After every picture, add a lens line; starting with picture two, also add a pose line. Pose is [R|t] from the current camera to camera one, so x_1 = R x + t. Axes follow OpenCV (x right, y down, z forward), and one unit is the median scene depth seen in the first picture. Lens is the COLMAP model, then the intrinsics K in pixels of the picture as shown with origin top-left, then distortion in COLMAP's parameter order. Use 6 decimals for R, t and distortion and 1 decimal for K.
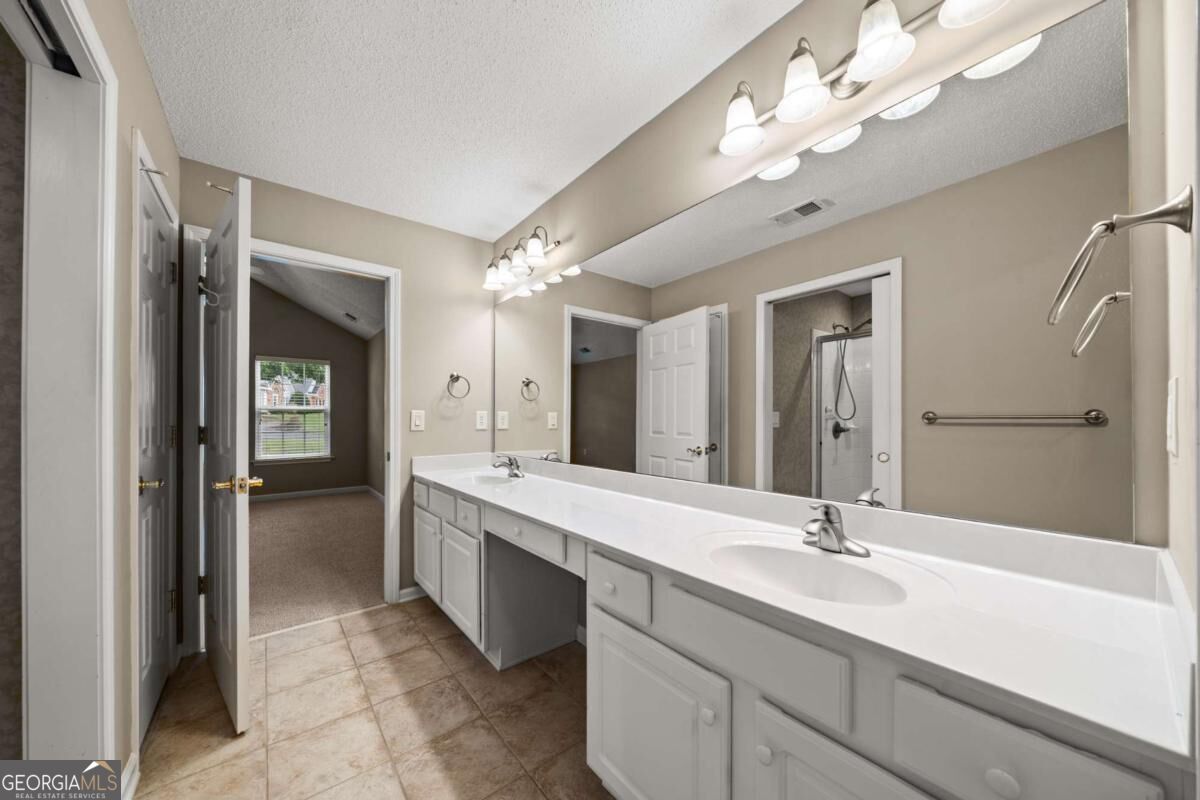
lens RADIAL K [[418.5, 0, 600.4], [0, 418.5, 414.6], [0, 0, 1]] dist [-0.001391, -0.000148]
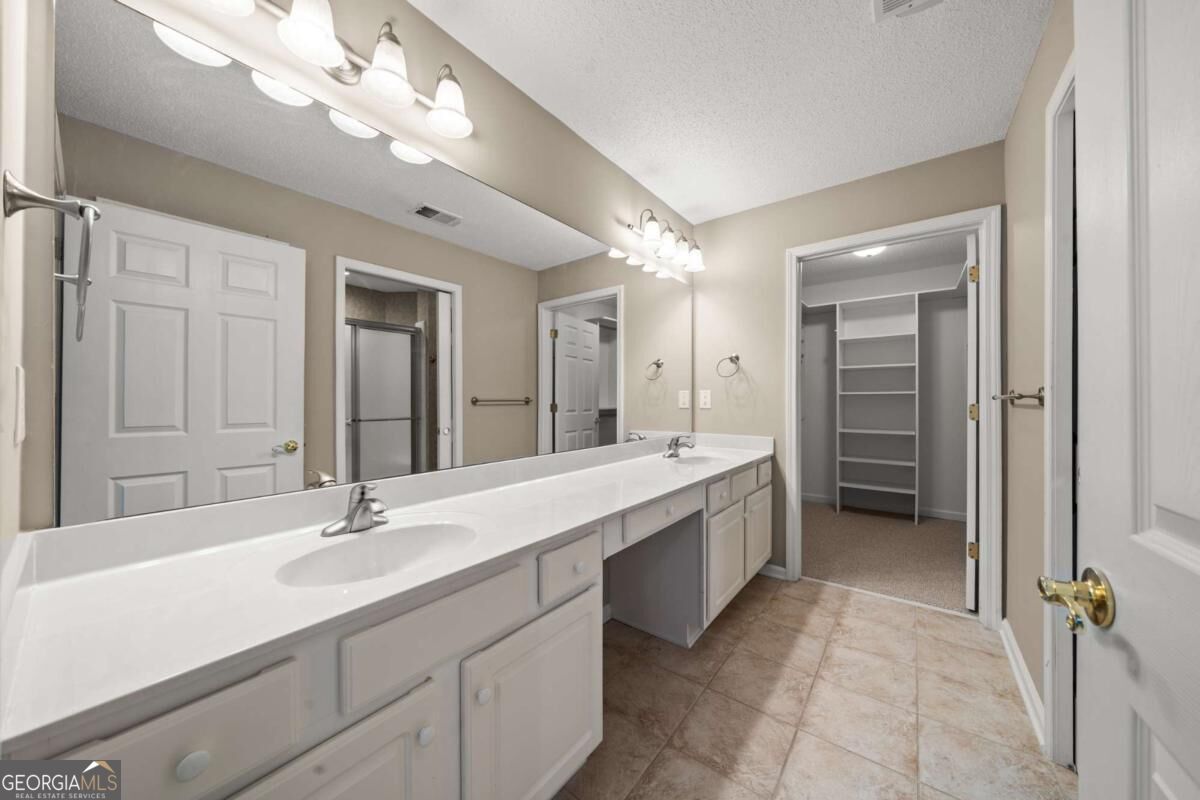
lens RADIAL K [[407.5, 0, 592.2], [0, 407.5, 400.2], [0, 0, 1]] dist [-0.000975, -0.000063]
pose [[-0.223886, 0.004854, 0.974603, -1.027155], [-0.007190, 0.999952, -0.006632, 0.020529], [-0.974589, -0.008492, -0.223840, 1.297146]]
